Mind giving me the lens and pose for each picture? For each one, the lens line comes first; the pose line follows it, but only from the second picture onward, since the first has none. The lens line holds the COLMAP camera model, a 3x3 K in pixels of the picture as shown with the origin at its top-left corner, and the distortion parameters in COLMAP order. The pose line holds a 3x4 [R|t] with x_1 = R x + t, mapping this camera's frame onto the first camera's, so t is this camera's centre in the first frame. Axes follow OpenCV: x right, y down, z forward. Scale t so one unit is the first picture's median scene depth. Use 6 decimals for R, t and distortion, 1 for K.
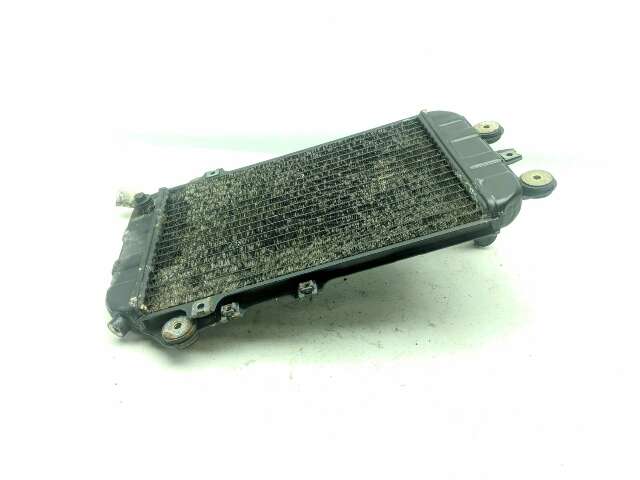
lens RADIAL K [[521.9, 0, 316.2], [0, 521.9, 241.9], [0, 0, 1]] dist [0.064298, -0.004105]
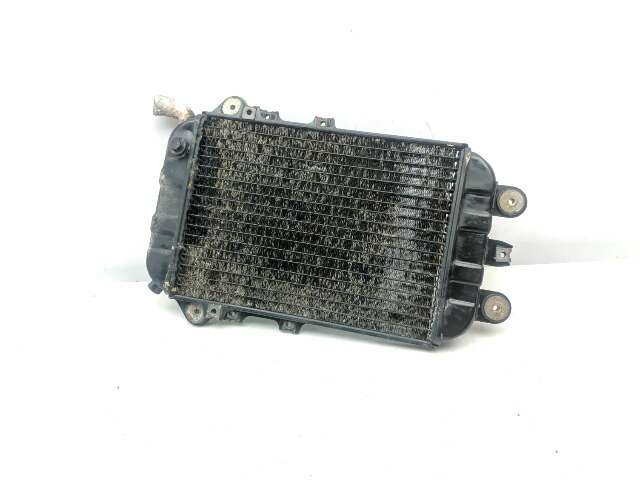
lens RADIAL K [[521.9, 0, 324.6], [0, 521.9, 237.8], [0, 0, 1]] dist [0.064298, -0.004105]
pose [[0.954853, 0.284677, 0.084938, -0.095033], [-0.242819, 0.583153, 0.775224, -0.970296], [0.171157, -0.760850, 0.625950, 0.274972]]
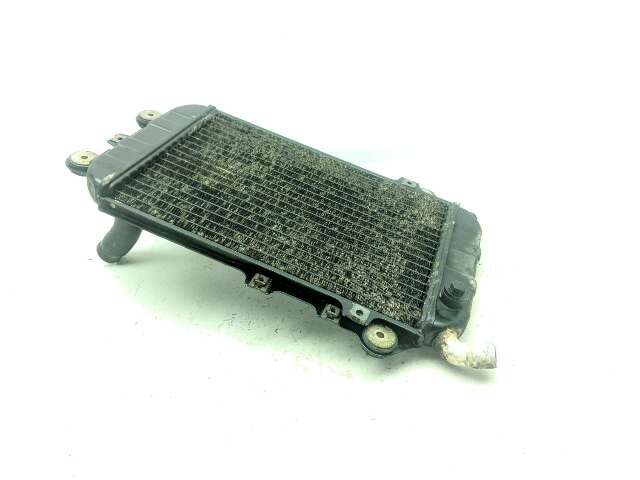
lens RADIAL K [[521.9, 0, 320.7], [0, 521.9, 241.2], [0, 0, 1]] dist [0.064298, -0.004105]
pose [[-0.905360, -0.243928, 0.347595, -0.455246], [0.244560, 0.369661, 0.896405, -0.988615], [-0.347150, 0.896577, -0.275021, 1.375052]]
